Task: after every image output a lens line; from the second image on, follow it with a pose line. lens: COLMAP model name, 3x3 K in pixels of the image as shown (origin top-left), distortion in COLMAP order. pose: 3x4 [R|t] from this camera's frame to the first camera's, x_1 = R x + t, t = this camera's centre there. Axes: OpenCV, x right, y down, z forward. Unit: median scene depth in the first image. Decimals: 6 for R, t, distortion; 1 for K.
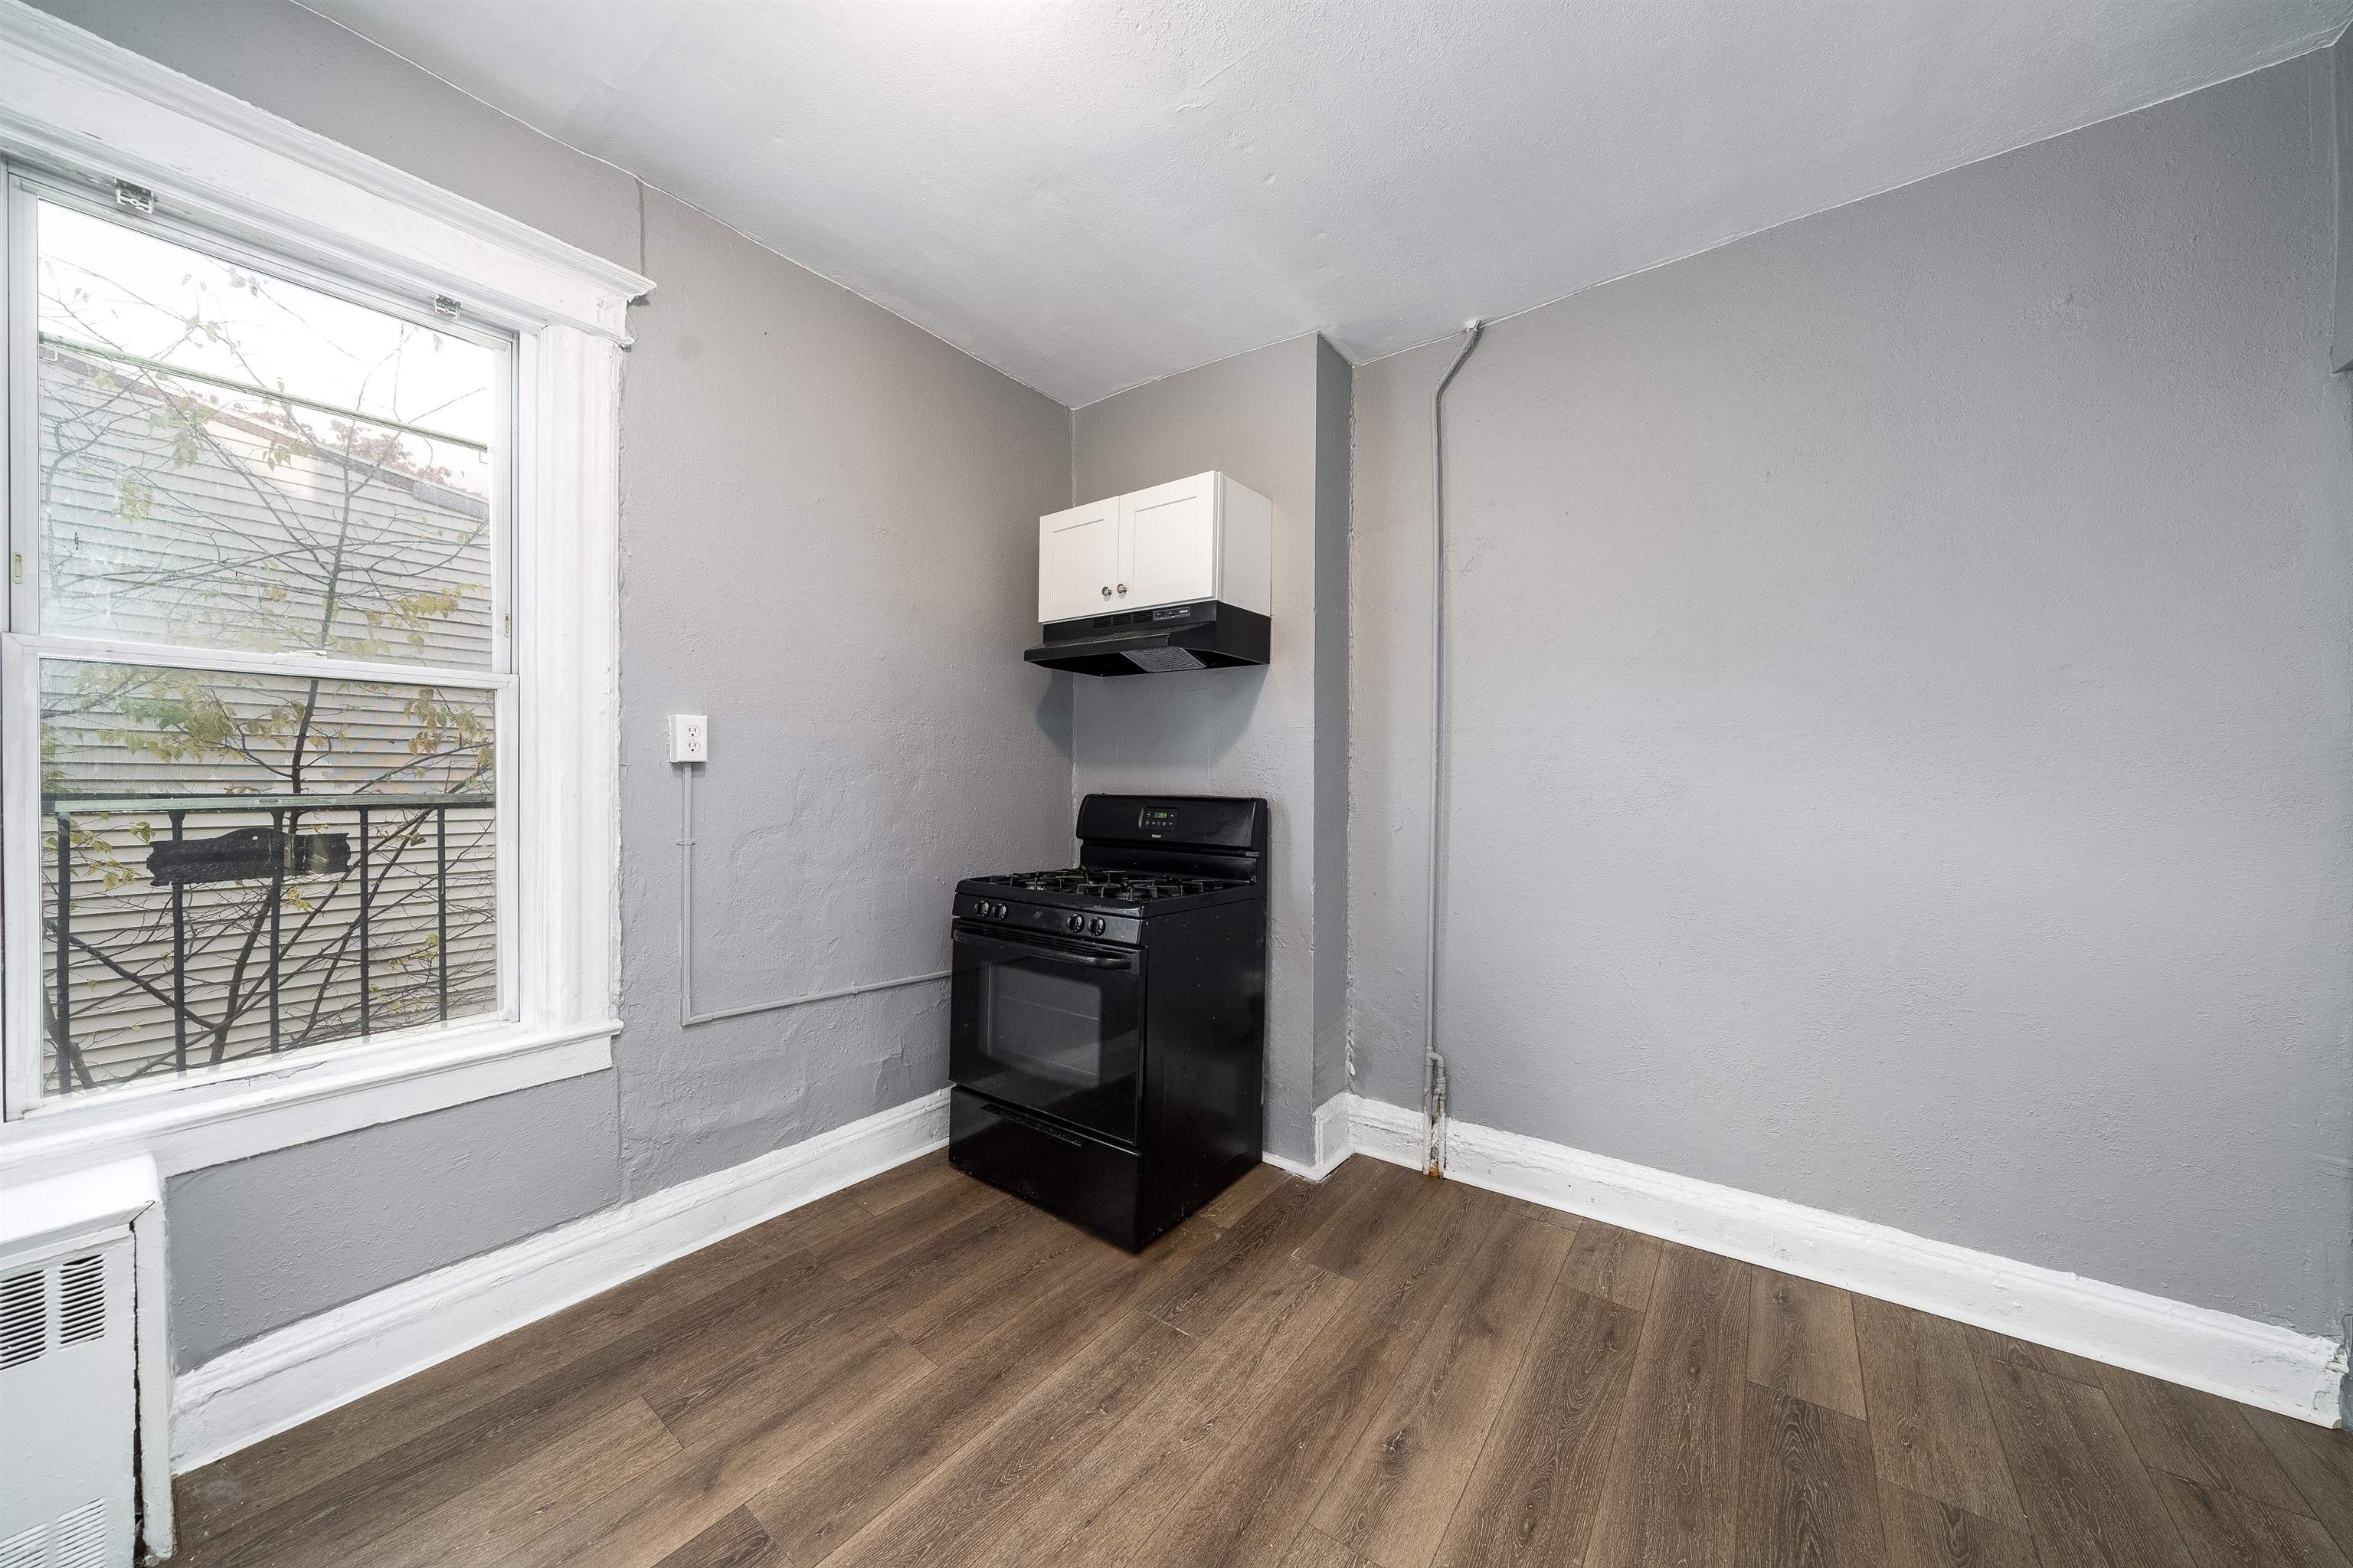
lens RADIAL K [[818.7, 0, 1211.4], [0, 818.7, 787.4], [0, 0, 1]] dist [-0.001345, -0.000197]
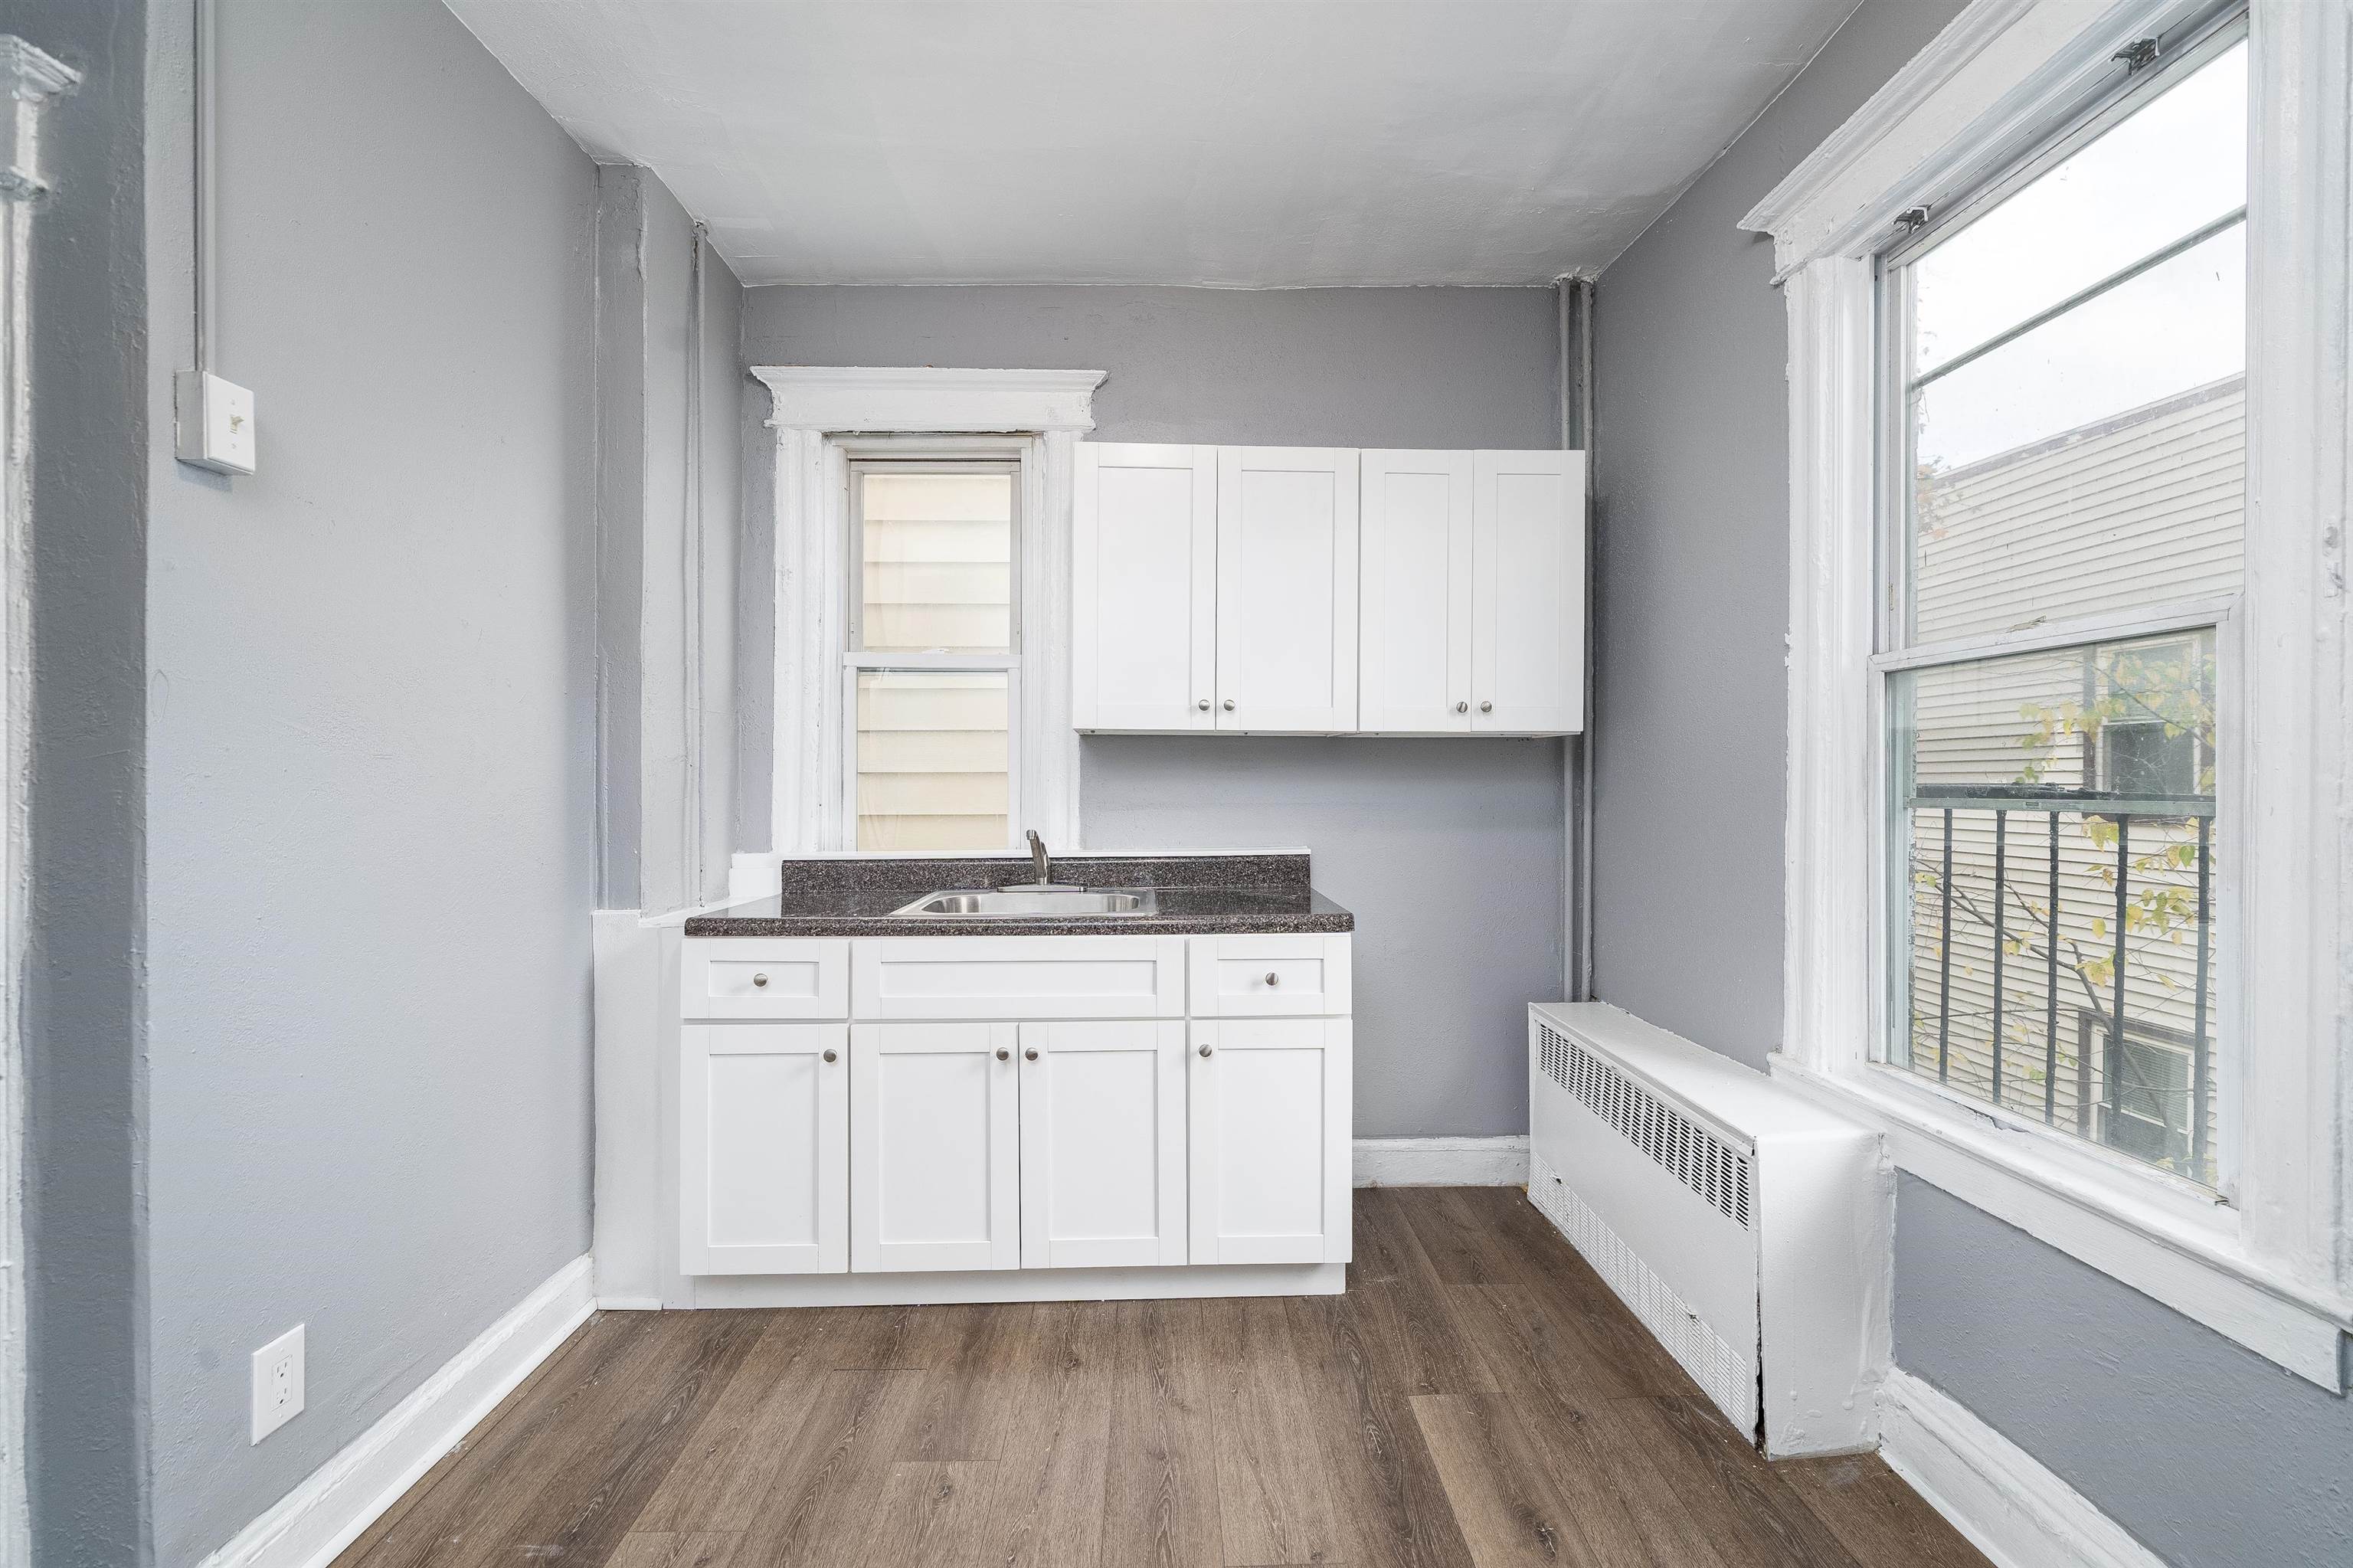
lens RADIAL K [[1015.2, 0, 1176.5], [0, 1015.2, 784.0], [0, 0, 1]] dist [-0.000265, 0.000395]
pose [[-0.812319, 0.003521, -0.583203, 0.148343], [-0.006780, 0.999857, 0.015481, -0.012998], [0.583174, 0.016529, -0.812179, 1.113200]]
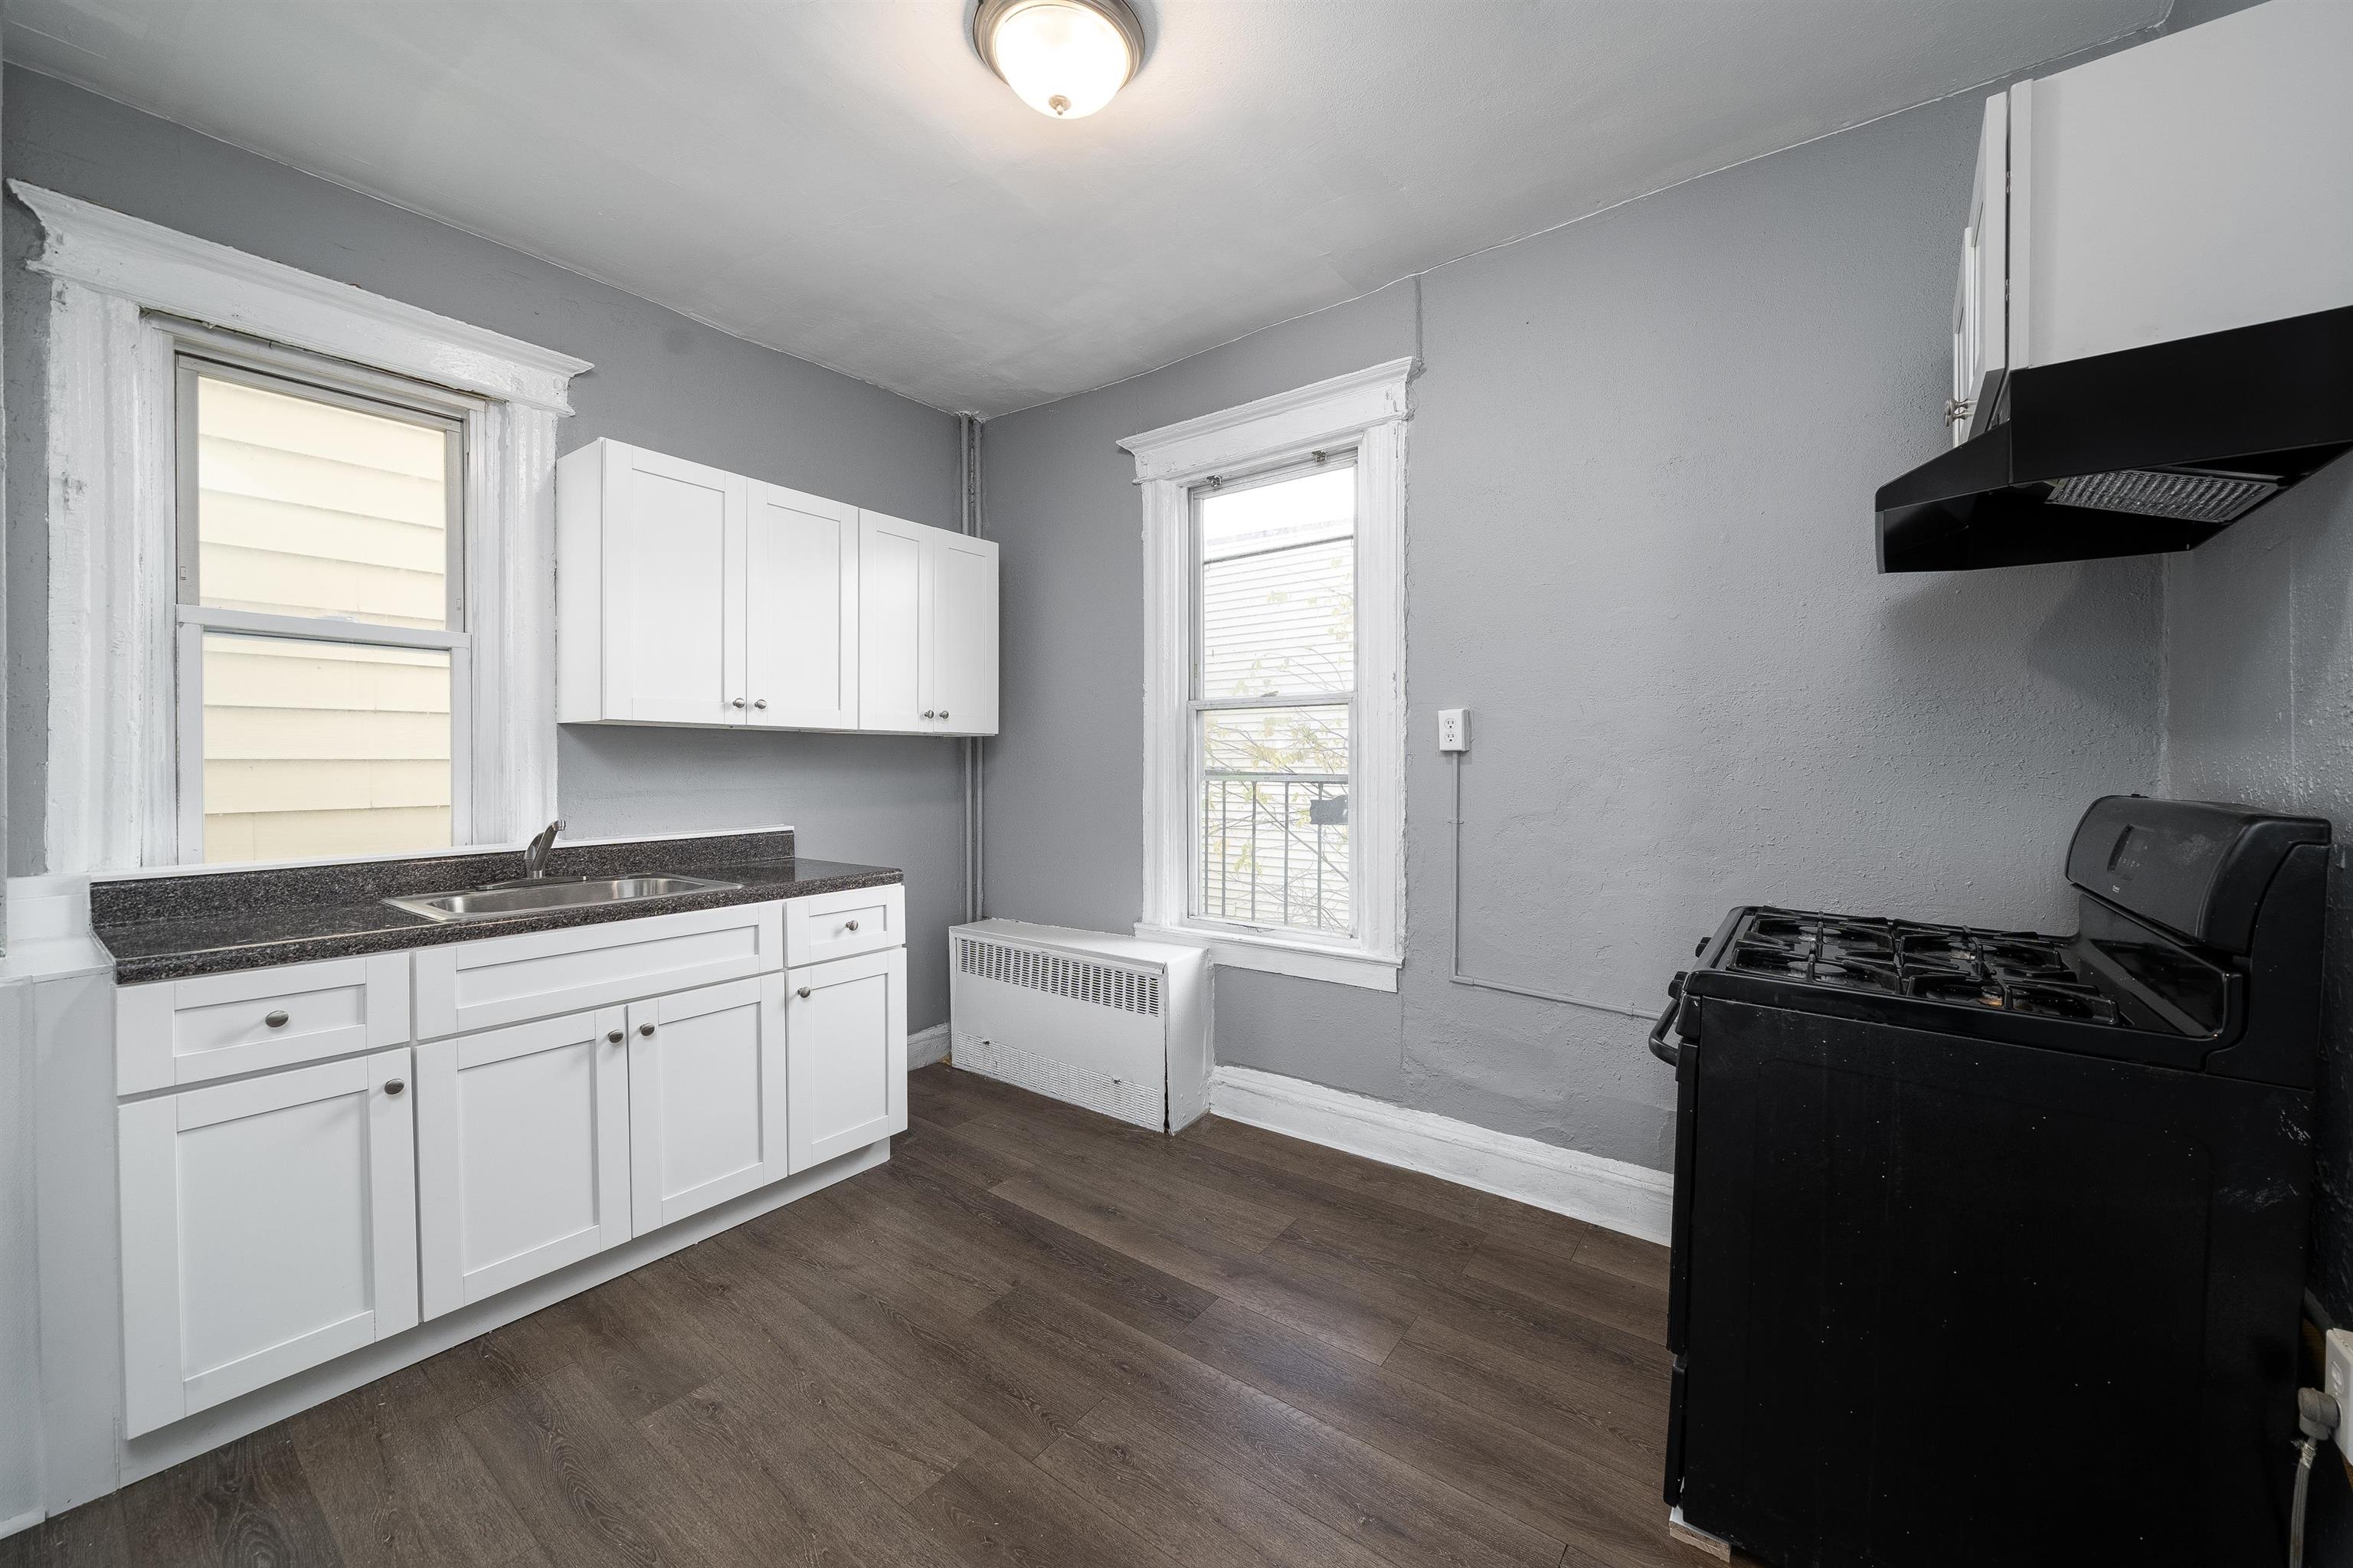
lens RADIAL K [[899.1, 0, 1174.9], [0, 899.1, 774.7], [0, 0, 1]] dist [-0.001074, -0.000211]
pose [[-0.042386, 0.012379, -0.999025, 0.691548], [-0.008533, 0.999882, 0.012752, -0.011671], [0.999065, 0.009065, -0.042275, 0.735028]]
